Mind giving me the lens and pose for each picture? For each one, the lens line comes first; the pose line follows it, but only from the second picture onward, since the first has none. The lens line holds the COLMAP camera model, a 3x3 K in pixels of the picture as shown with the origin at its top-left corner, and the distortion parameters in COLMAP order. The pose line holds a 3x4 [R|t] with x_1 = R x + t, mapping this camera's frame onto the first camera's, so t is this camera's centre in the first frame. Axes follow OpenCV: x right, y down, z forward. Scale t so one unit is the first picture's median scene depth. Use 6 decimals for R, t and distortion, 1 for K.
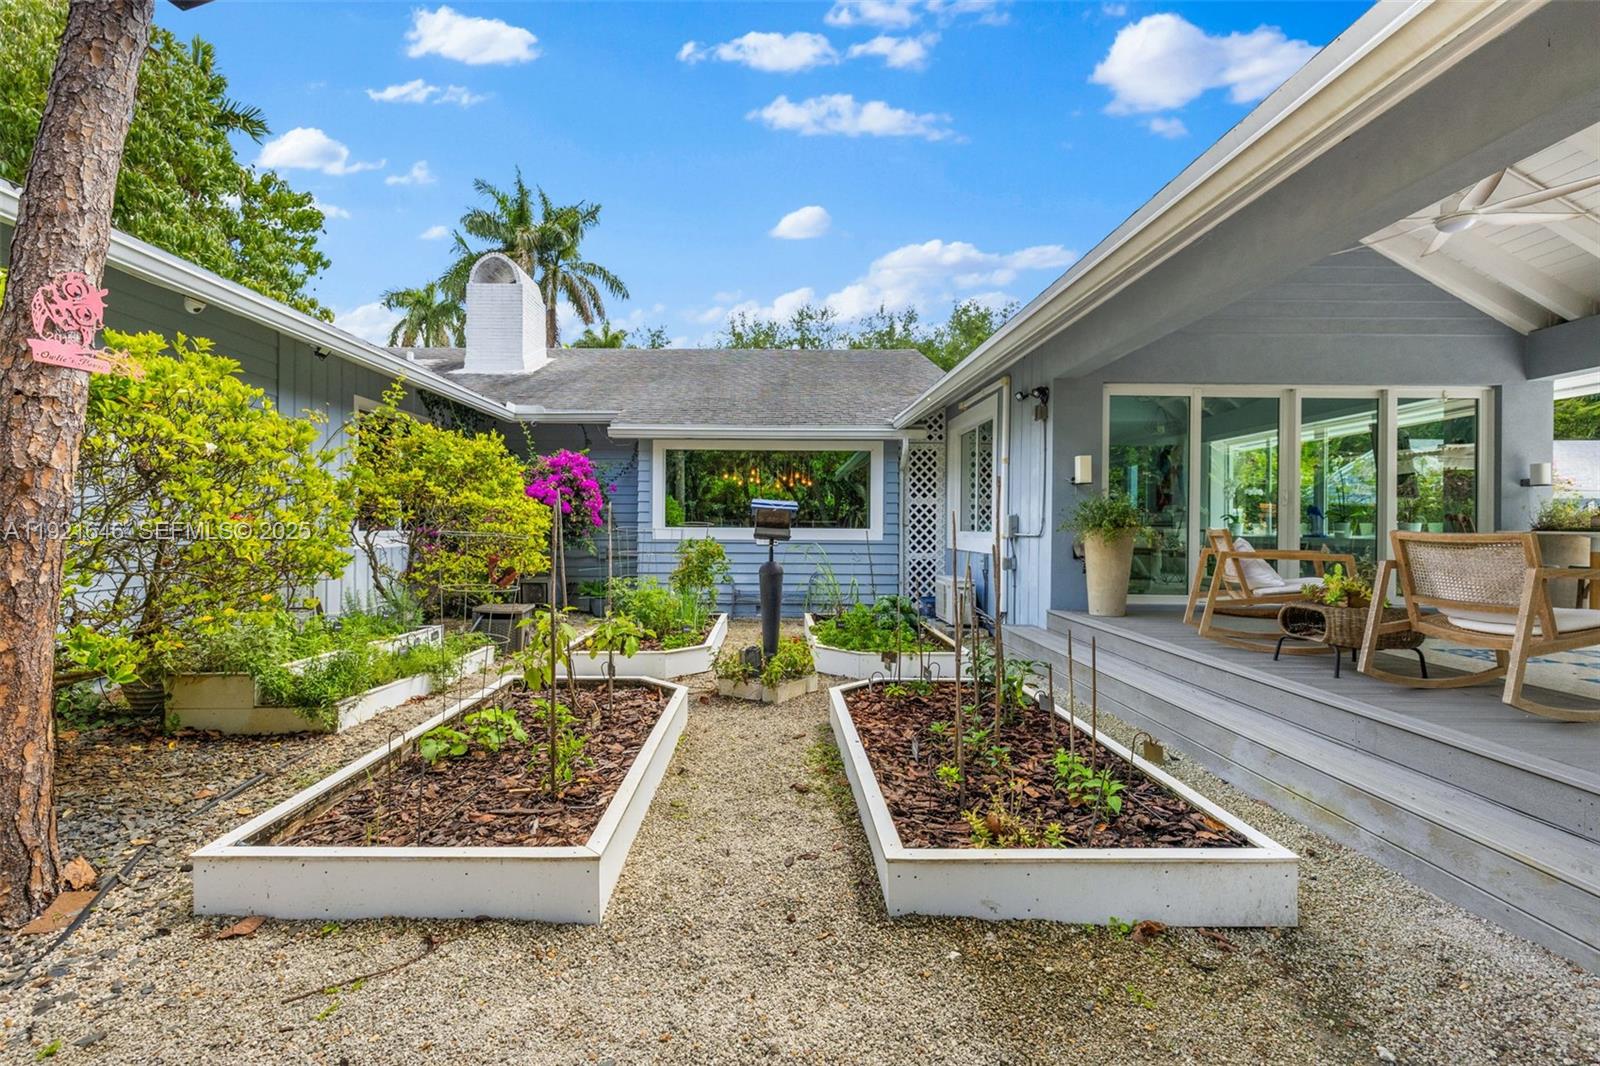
lens RADIAL K [[671.3, 0, 797.6], [0, 671.3, 531.6], [0, 0, 1]] dist [-0.004656, 0.000304]
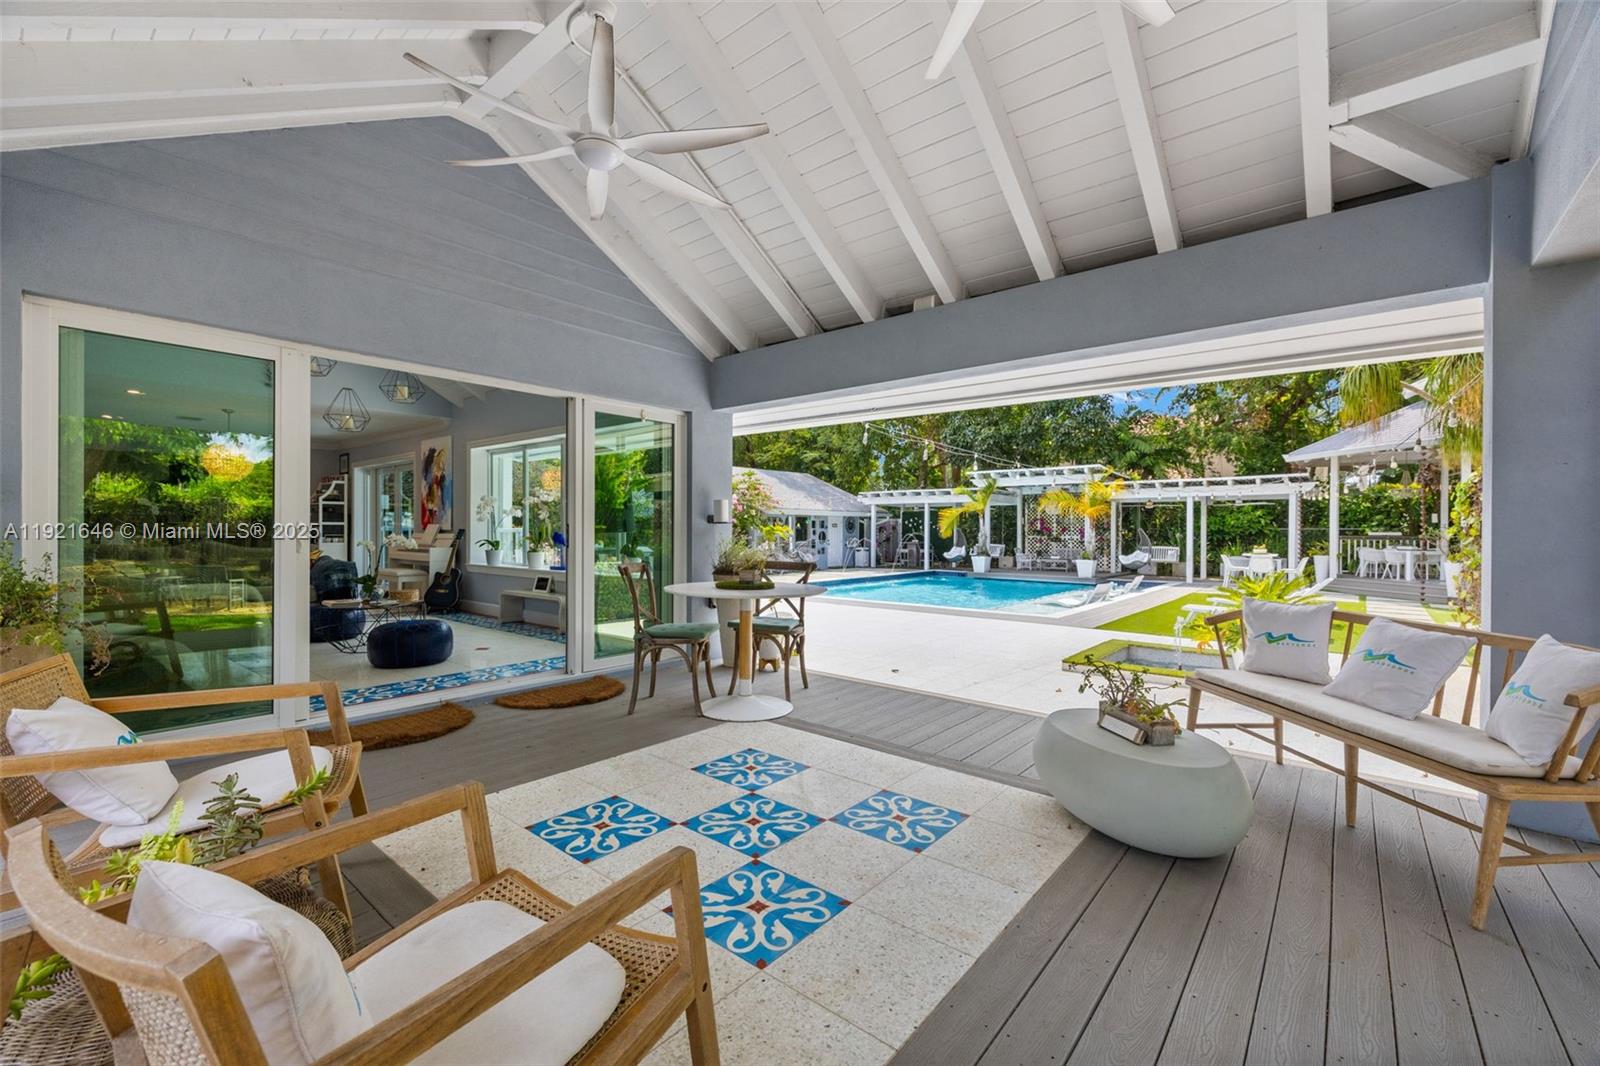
lens RADIAL K [[671.3, 0, 798.9], [0, 671.3, 532.6], [0, 0, 1]] dist [-0.004656, 0.000304]
pose [[0.647308, -0.002098, 0.762225, 0.452457], [-0.008309, 0.999917, 0.009808, -0.065095], [-0.762183, -0.012682, 0.647237, 0.297250]]
